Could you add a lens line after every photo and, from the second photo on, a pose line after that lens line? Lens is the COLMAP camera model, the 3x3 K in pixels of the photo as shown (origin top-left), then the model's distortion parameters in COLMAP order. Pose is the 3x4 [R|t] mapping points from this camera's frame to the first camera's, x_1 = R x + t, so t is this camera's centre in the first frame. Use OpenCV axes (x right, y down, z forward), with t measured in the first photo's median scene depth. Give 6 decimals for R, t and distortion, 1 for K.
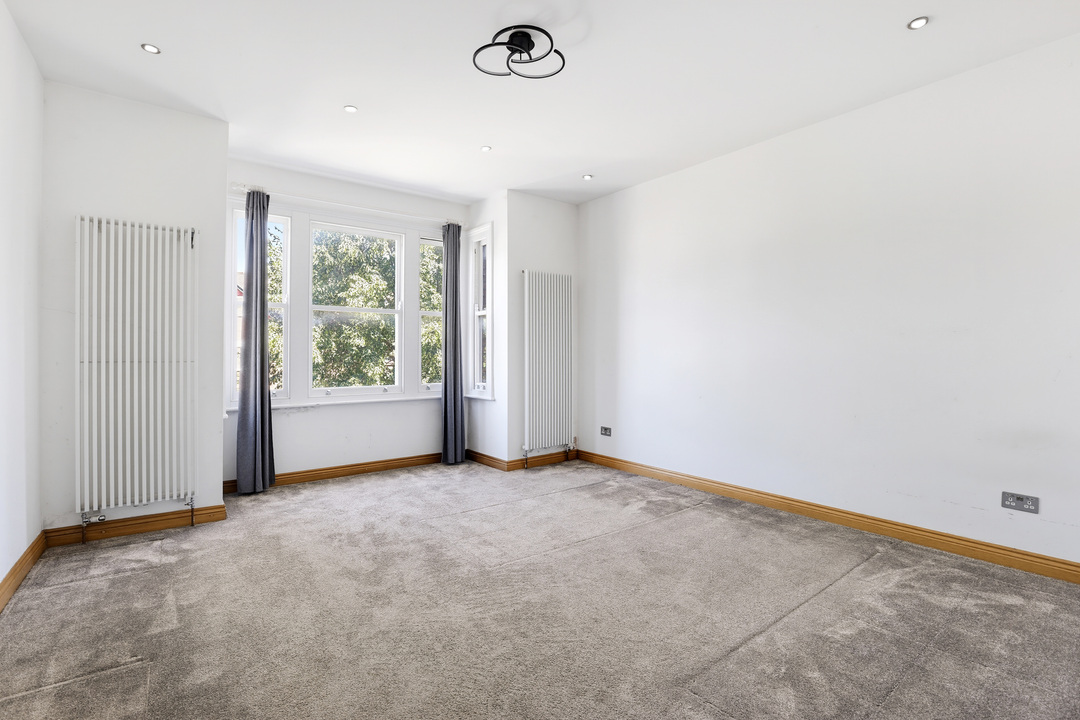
lens RADIAL K [[496.5, 0, 541.2], [0, 496.5, 358.0], [0, 0, 1]] dist [-0.035136, 0.011995]
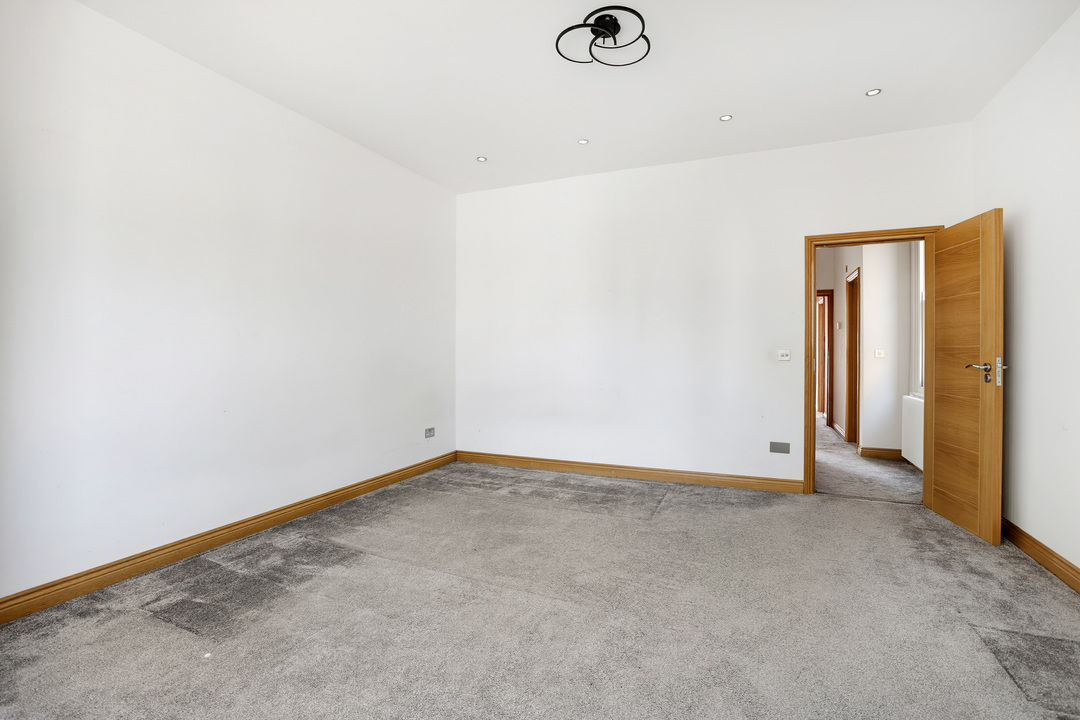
lens RADIAL K [[496.5, 0, 539.1], [0, 496.5, 354.9], [0, 0, 1]] dist [-0.035136, 0.011995]
pose [[-0.488634, -0.006420, 0.872465, -0.796389], [0.000659, 0.999970, 0.007728, -0.002229], [-0.872489, 0.004351, -0.488615, 1.537367]]
